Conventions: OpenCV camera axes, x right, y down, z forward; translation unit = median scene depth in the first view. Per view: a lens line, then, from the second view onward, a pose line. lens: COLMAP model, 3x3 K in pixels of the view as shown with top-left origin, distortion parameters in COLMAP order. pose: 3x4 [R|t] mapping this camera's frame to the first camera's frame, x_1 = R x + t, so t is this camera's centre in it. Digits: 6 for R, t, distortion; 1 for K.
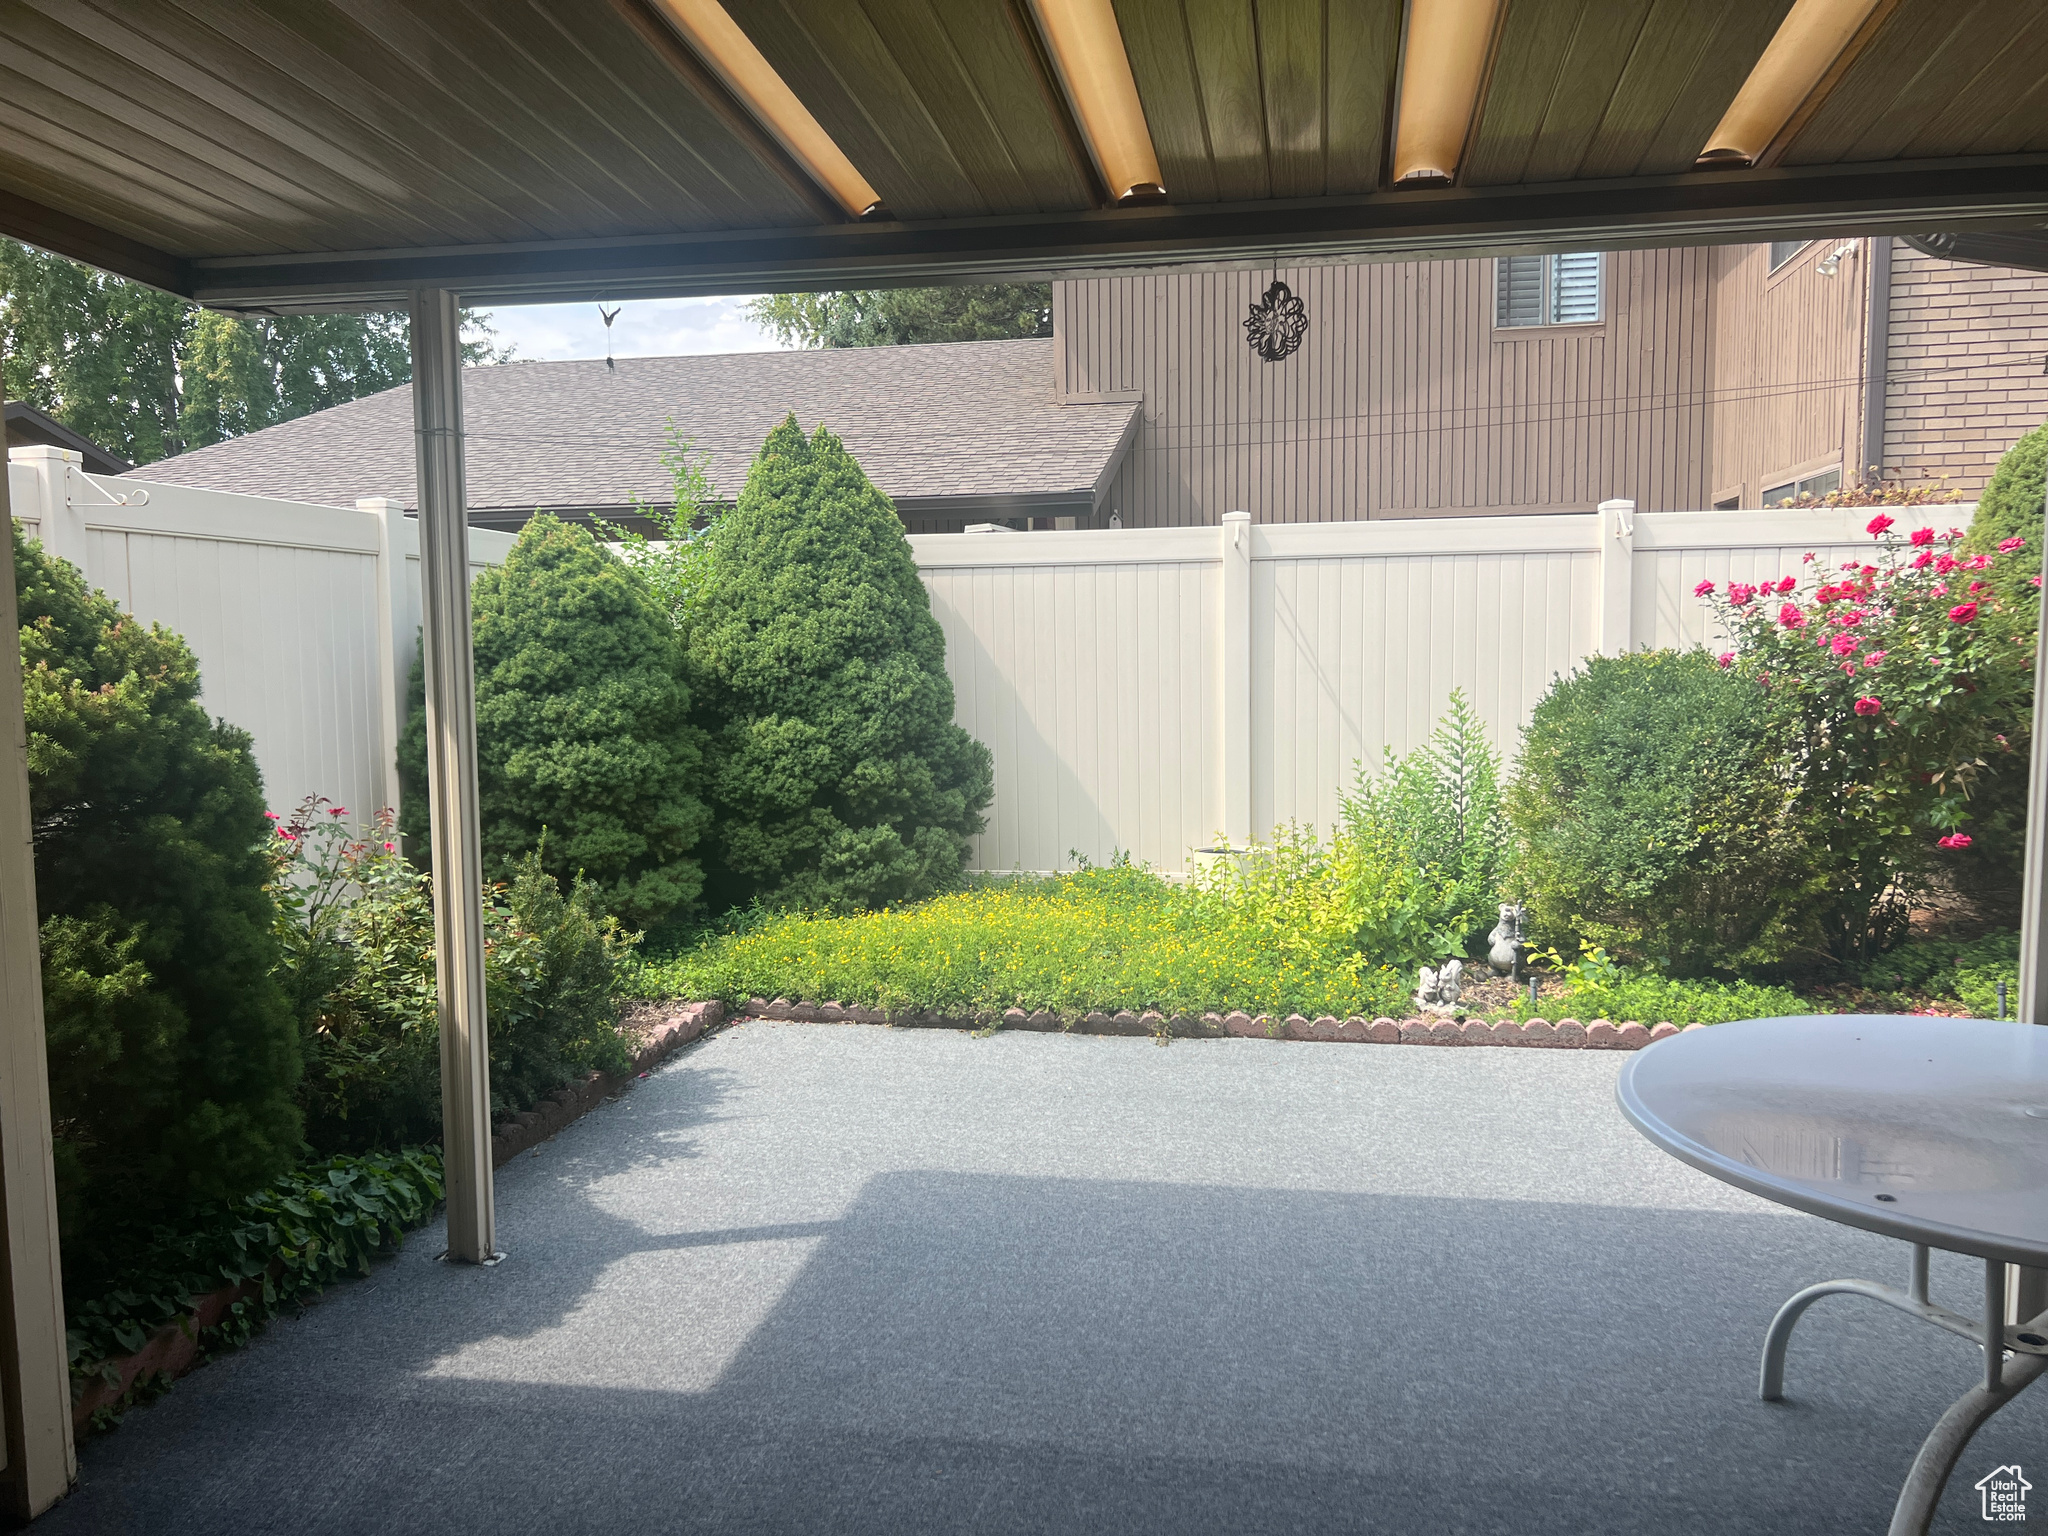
lens RADIAL K [[1540.4, 0, 1012.1], [0, 1540.4, 762.1], [0, 0, 1]] dist [0.073864, -0.079946]
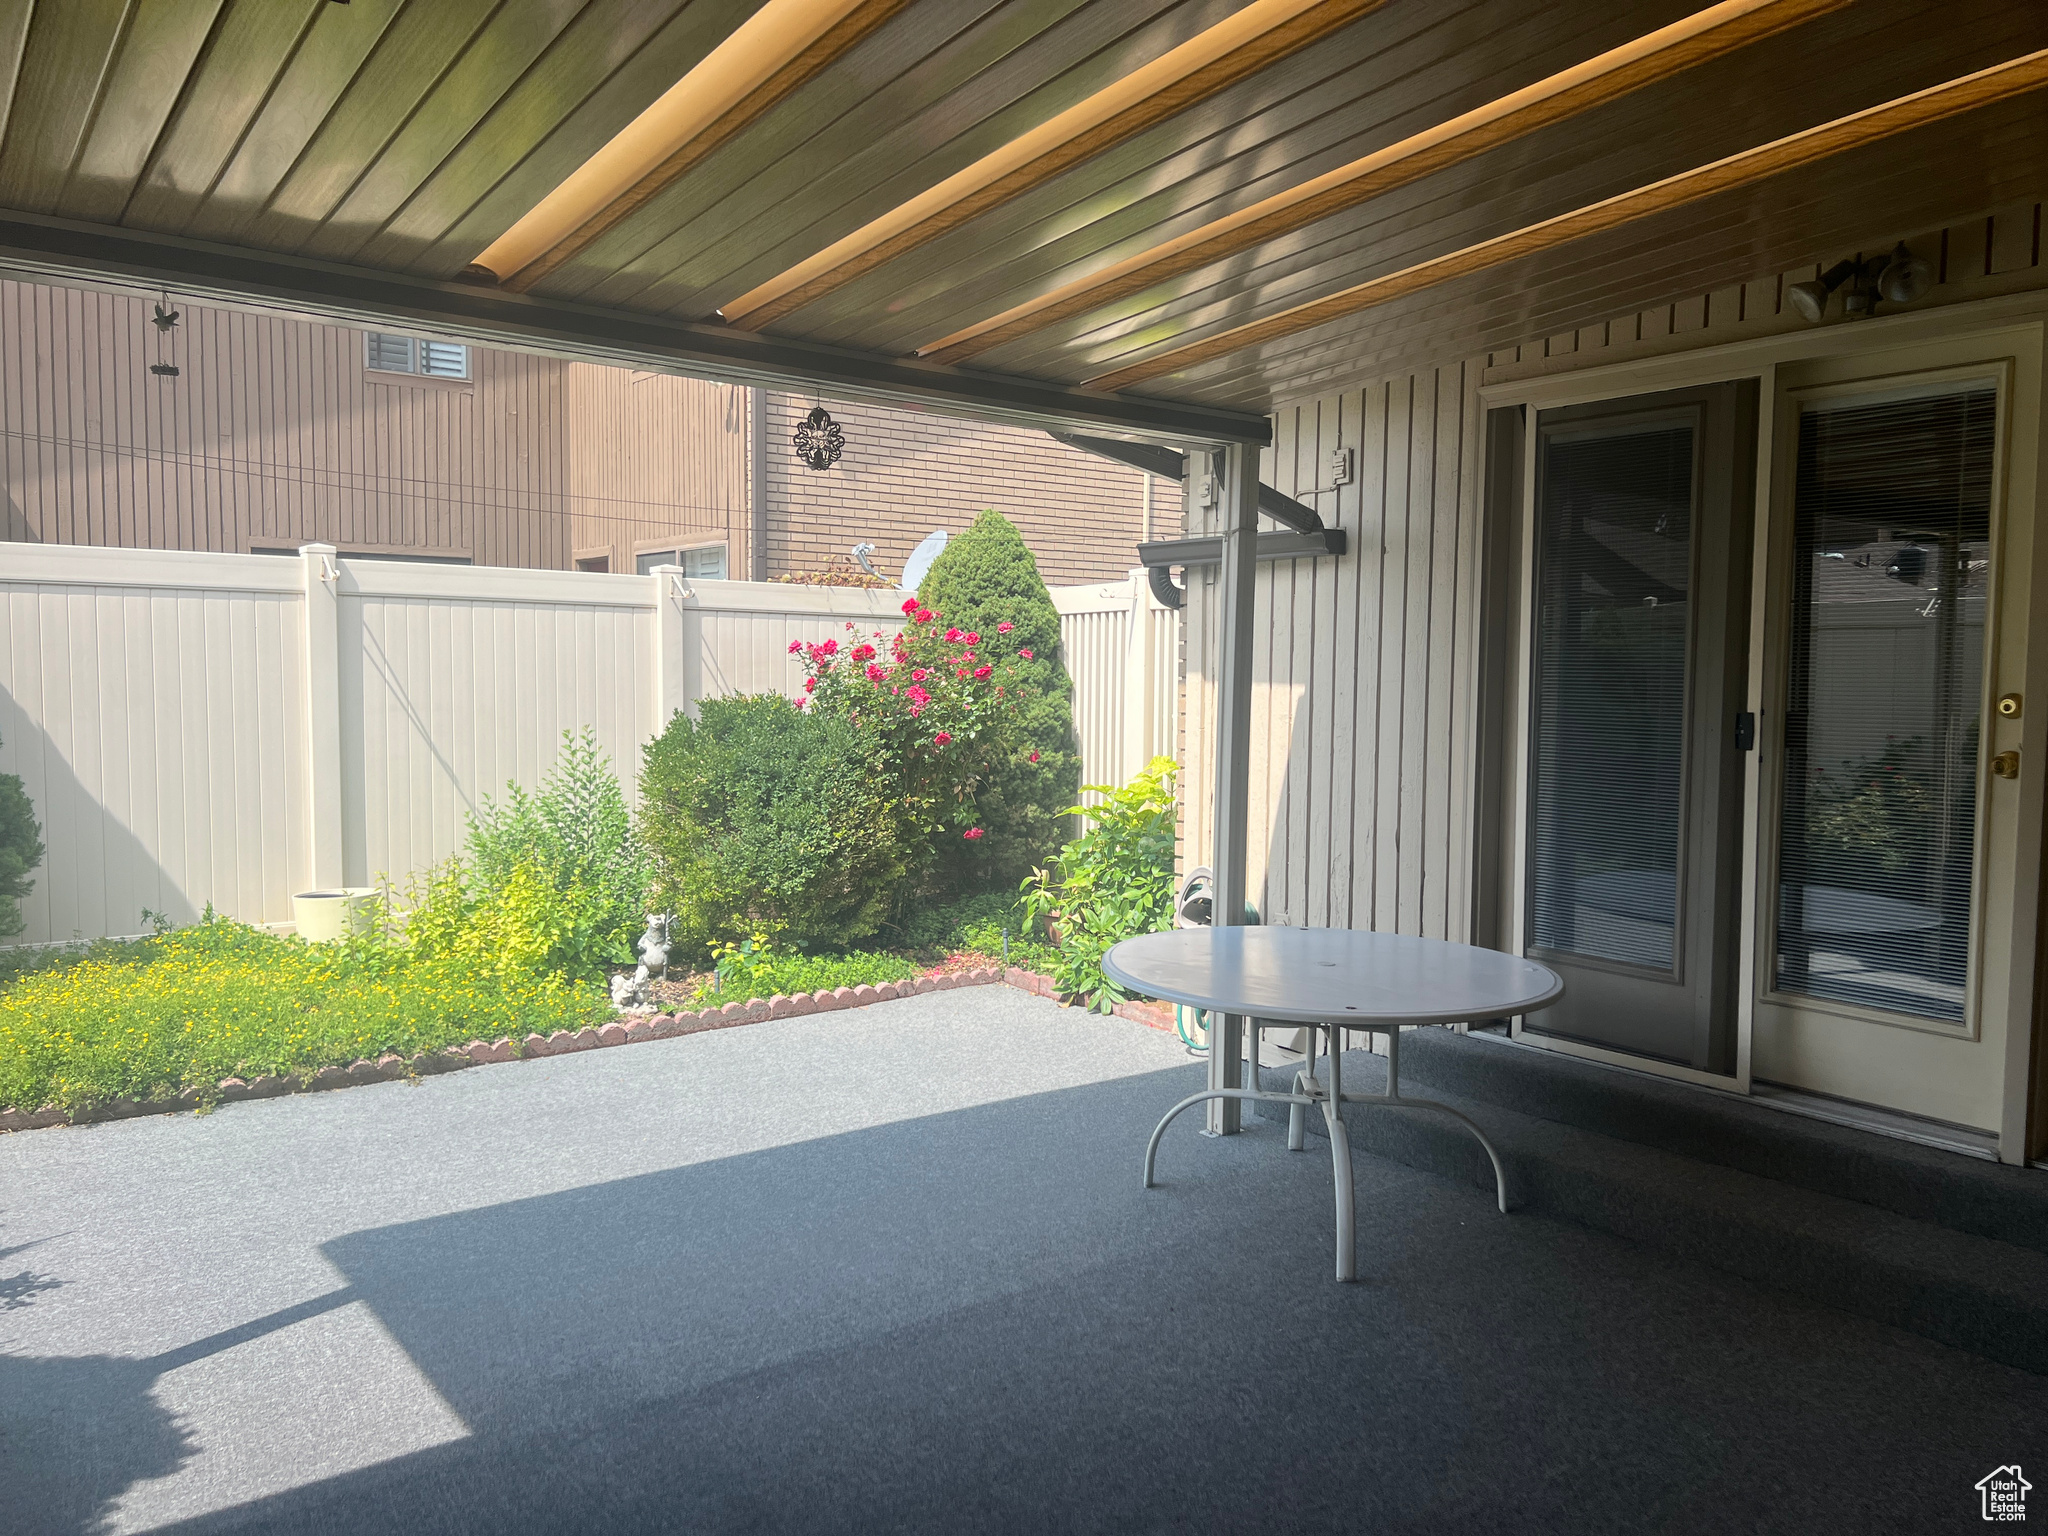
lens RADIAL K [[1528.3, 0, 1030.2], [0, 1528.3, 748.4], [0, 0, 1]] dist [0.124699, -0.146595]
pose [[0.687265, -0.016554, 0.726218, -0.351007], [0.039316, 0.999123, -0.014433, -0.003990], [-0.725342, 0.038471, 0.687313, 0.011391]]
